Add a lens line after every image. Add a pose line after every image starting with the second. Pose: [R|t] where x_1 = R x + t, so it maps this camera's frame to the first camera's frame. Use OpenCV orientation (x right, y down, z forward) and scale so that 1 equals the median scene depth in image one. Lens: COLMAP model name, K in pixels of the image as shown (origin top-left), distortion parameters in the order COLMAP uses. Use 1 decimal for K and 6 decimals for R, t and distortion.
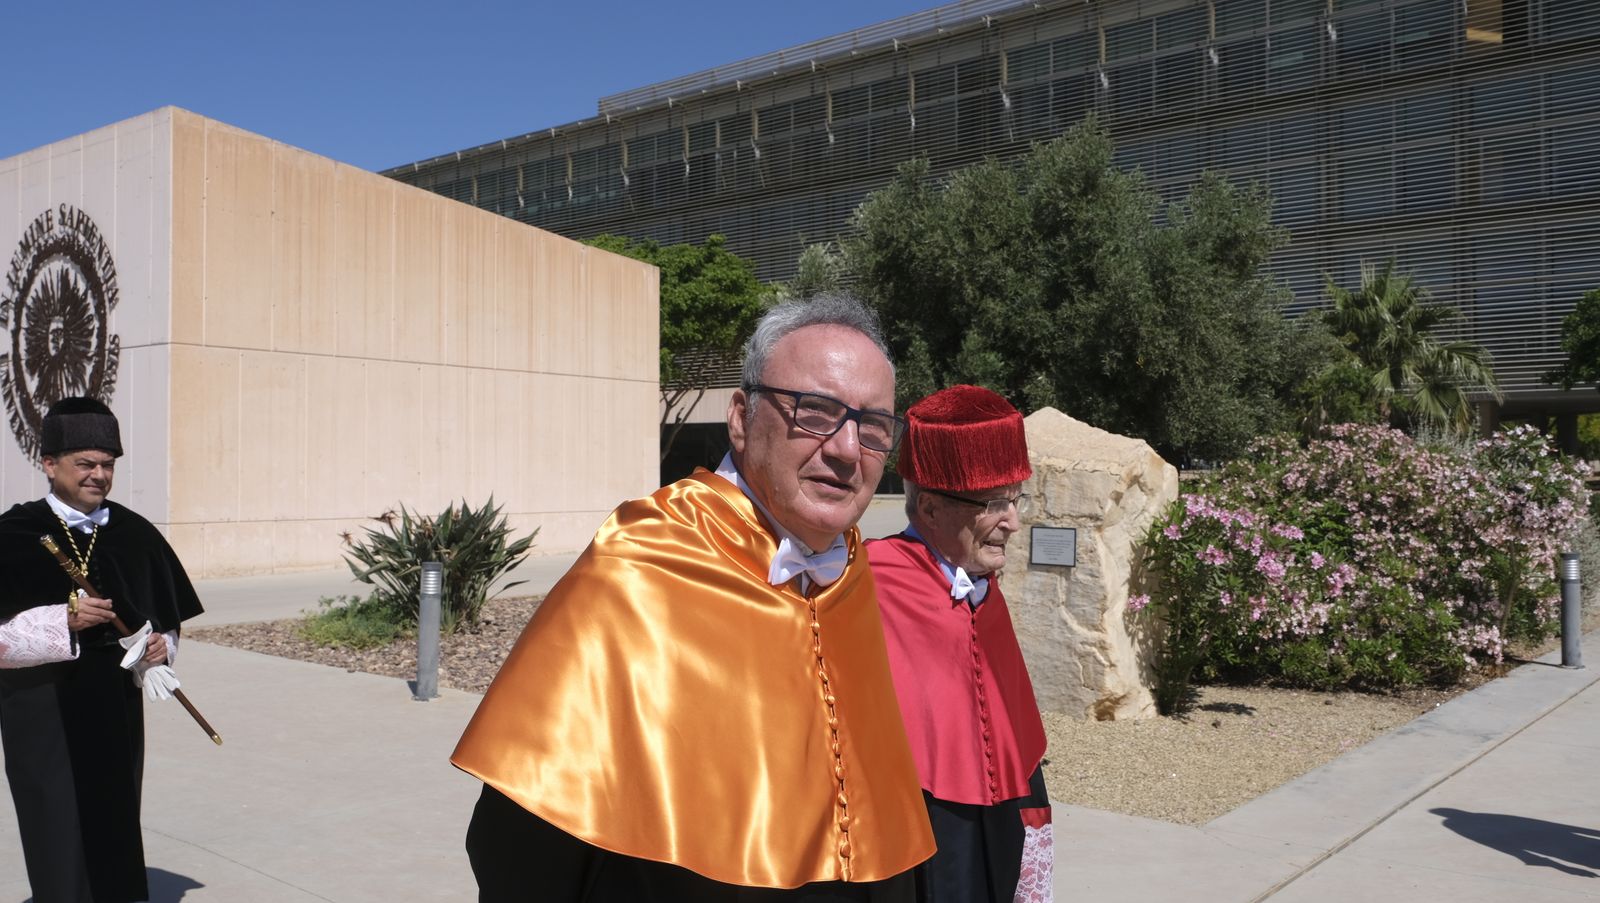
lens RADIAL K [[1325.6, 0, 811.1], [0, 1325.6, 454.4], [0, 0, 1]] dist [-0.001847, 0.003385]
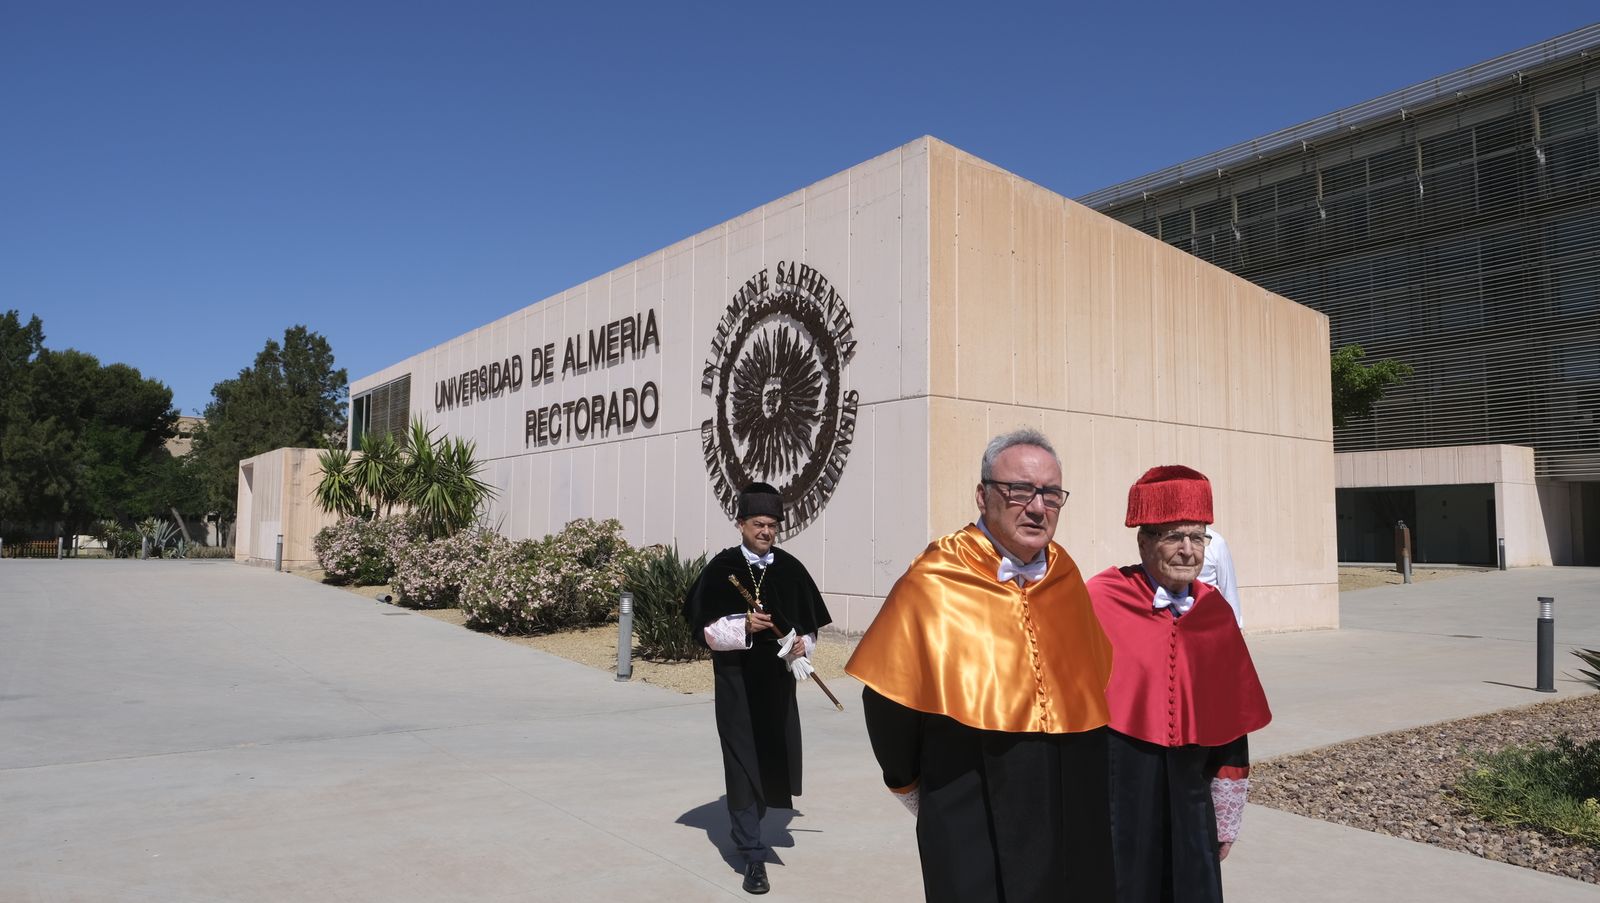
lens RADIAL K [[1071.3, 0, 808.2], [0, 1071.3, 450.1], [0, 0, 1]] dist [-0.032611, 0.009441]
pose [[0.957882, -0.016196, -0.286704, -0.311943], [-0.002986, 0.997792, -0.066343, 0.000356], [0.287146, 0.064405, 0.955719, 0.256996]]
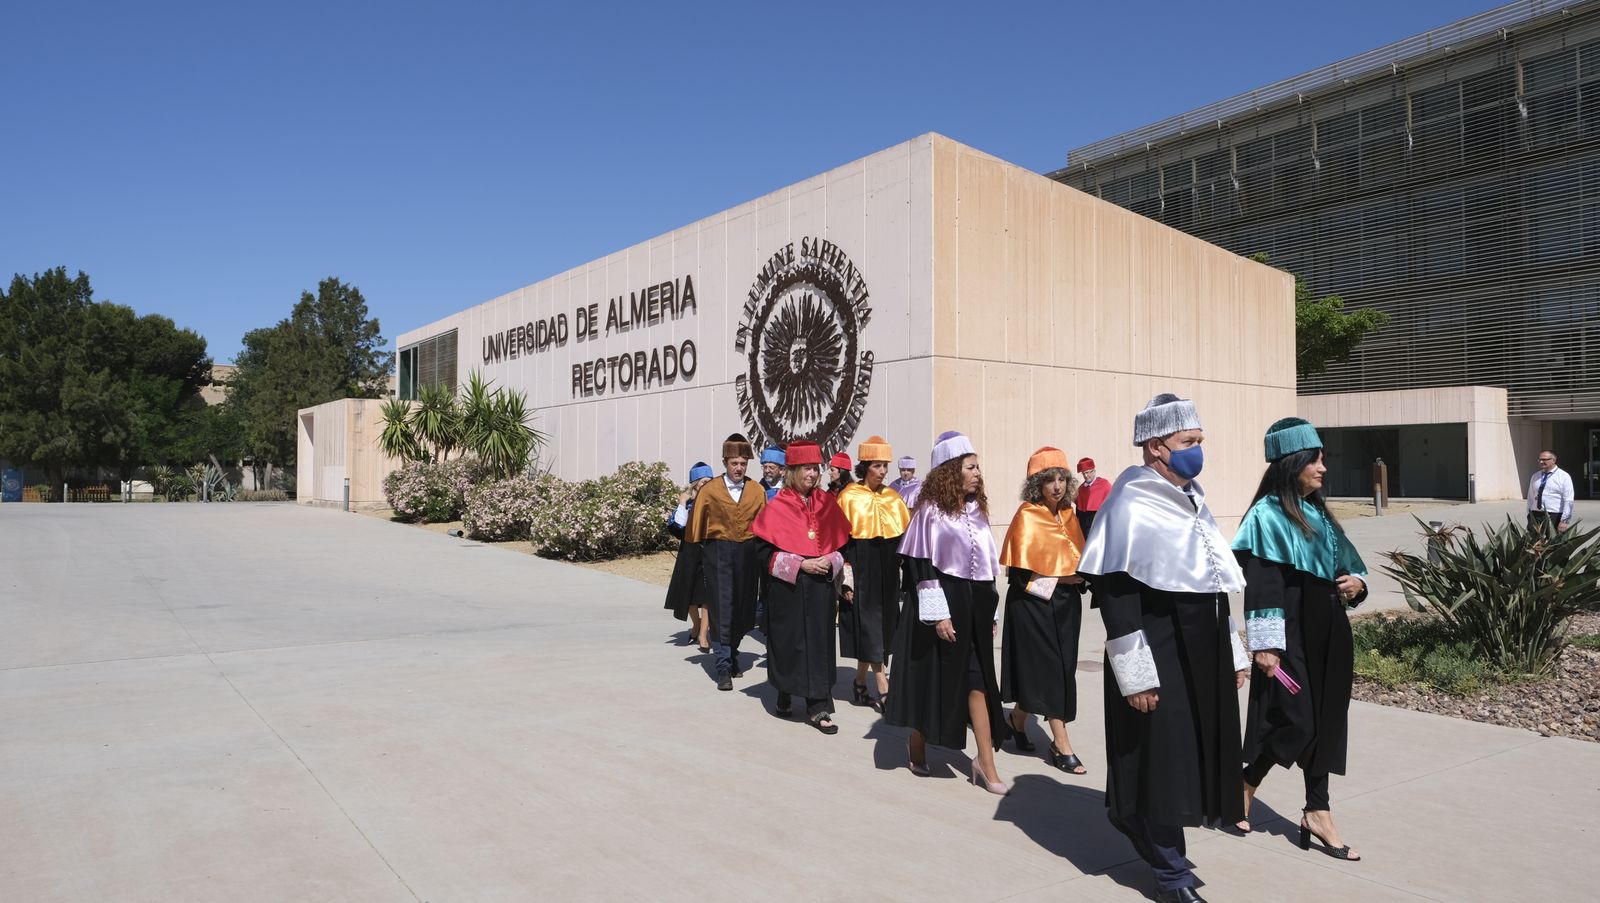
lens RADIAL K [[1071.3, 0, 808.2], [0, 1071.3, 450.1], [0, 0, 1]] dist [-0.032611, 0.009441]
pose [[0.954096, -0.007141, -0.299415, -0.284352], [0.004196, 0.999936, -0.010476, -0.000796], [0.299471, 0.008739, 0.954065, 0.140617]]
